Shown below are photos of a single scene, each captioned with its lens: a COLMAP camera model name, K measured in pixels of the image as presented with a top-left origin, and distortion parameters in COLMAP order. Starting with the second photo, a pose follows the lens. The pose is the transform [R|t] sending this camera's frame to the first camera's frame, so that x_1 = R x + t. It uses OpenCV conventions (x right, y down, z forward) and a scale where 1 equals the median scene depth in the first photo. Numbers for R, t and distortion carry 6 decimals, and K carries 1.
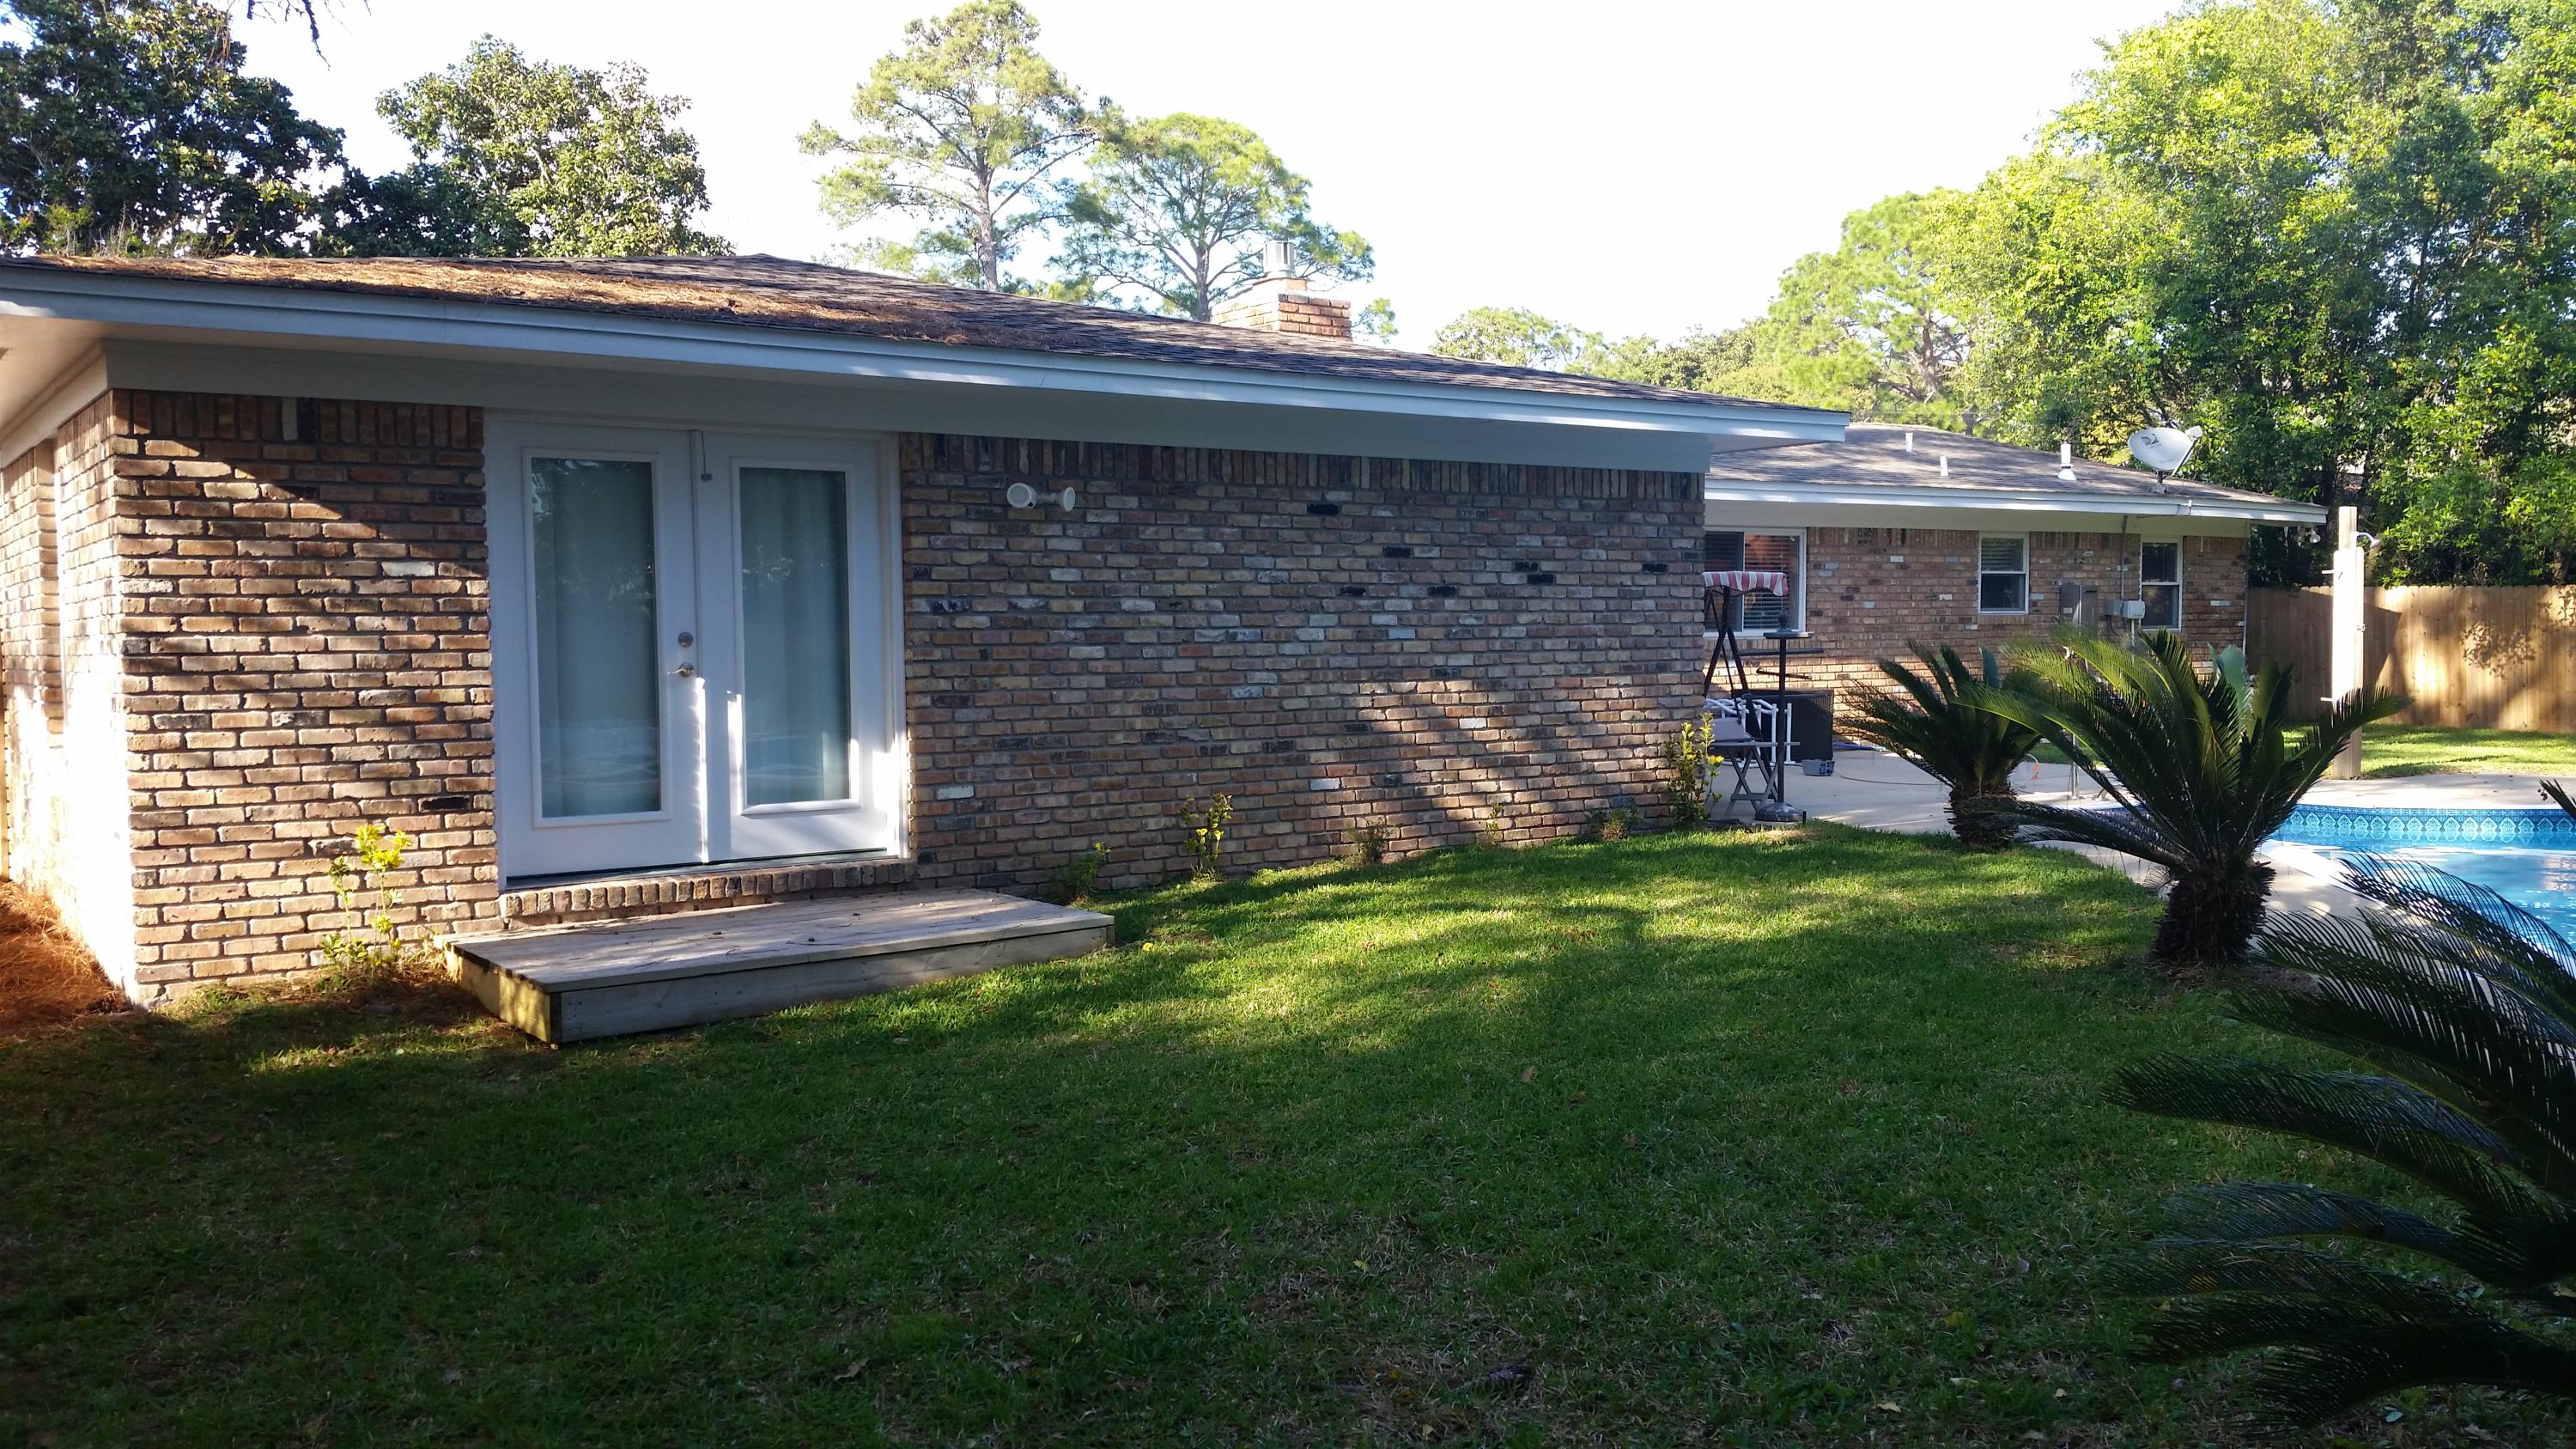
lens RADIAL K [[2122.8, 0, 1294.6], [0, 2122.8, 728.6], [0, 0, 1]] dist [0.103420, -0.178487]
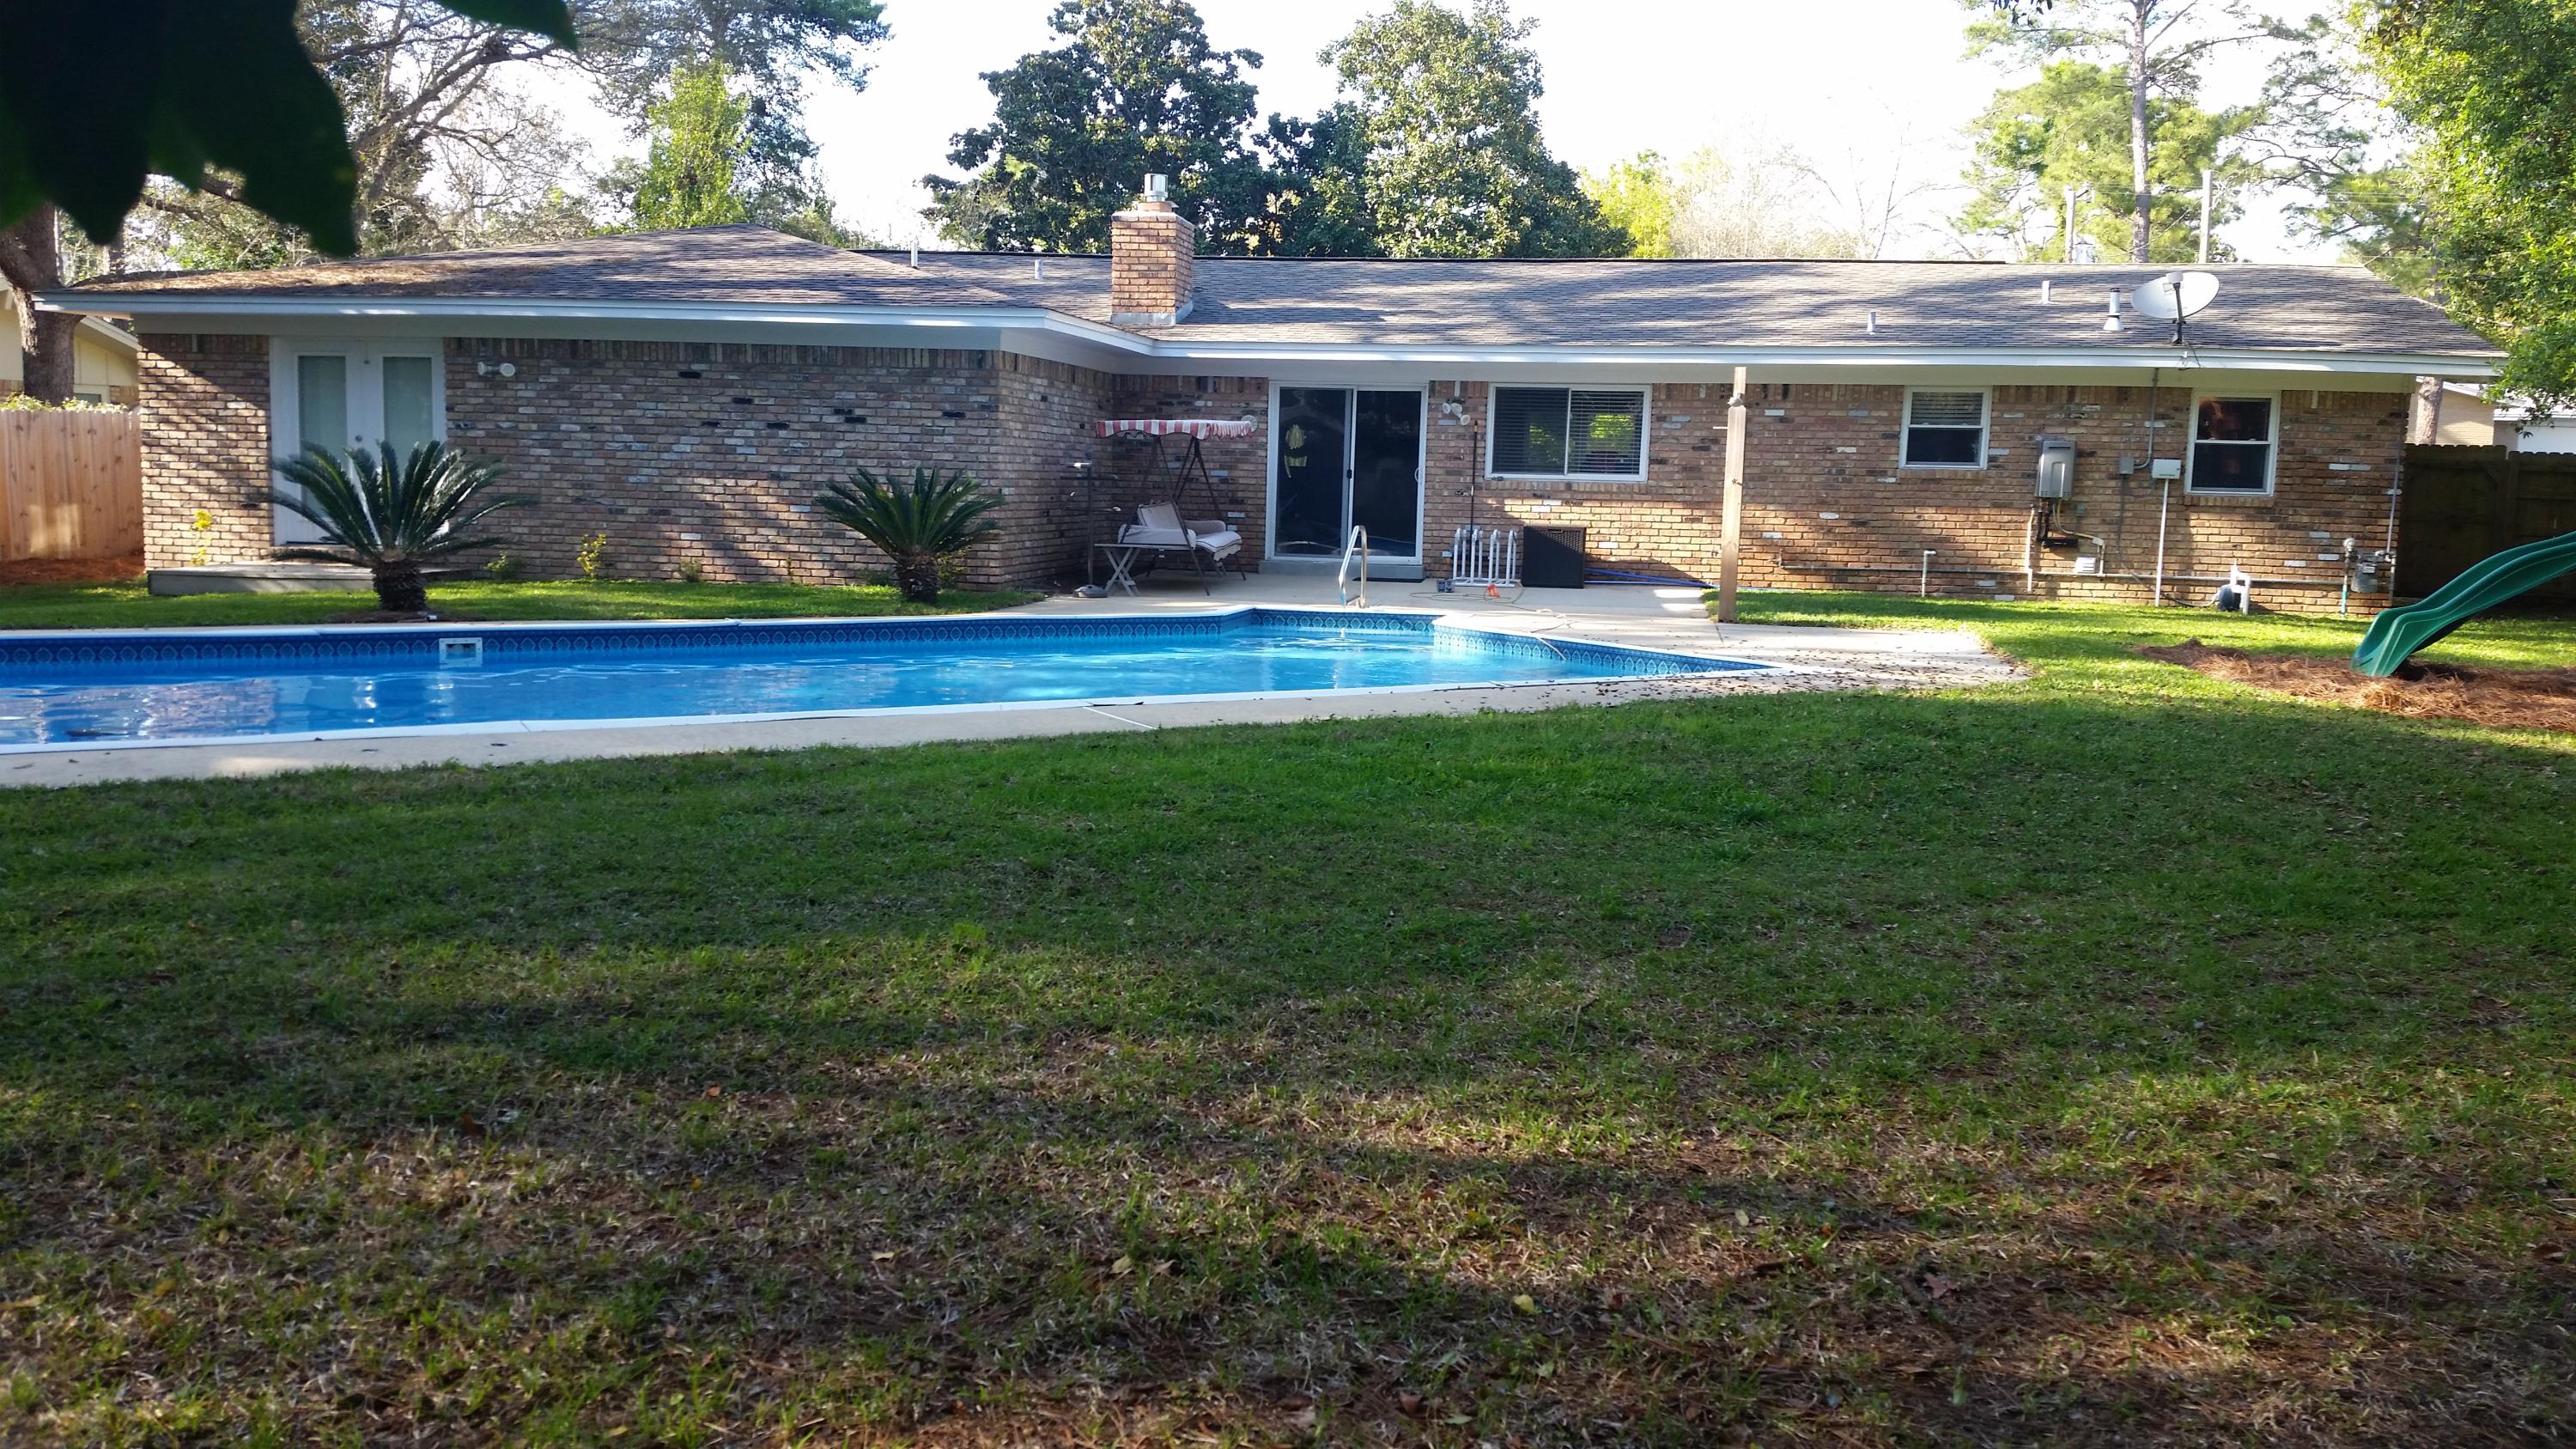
lens RADIAL K [[2122.8, 0, 1324.3], [0, 2122.8, 767.6], [0, 0, 1]] dist [0.103420, -0.178487]
pose [[0.700840, 0.127986, -0.701743, 0.898957], [-0.063866, 0.991080, 0.116972, -0.013387], [0.710454, -0.037162, 0.702762, 0.075484]]
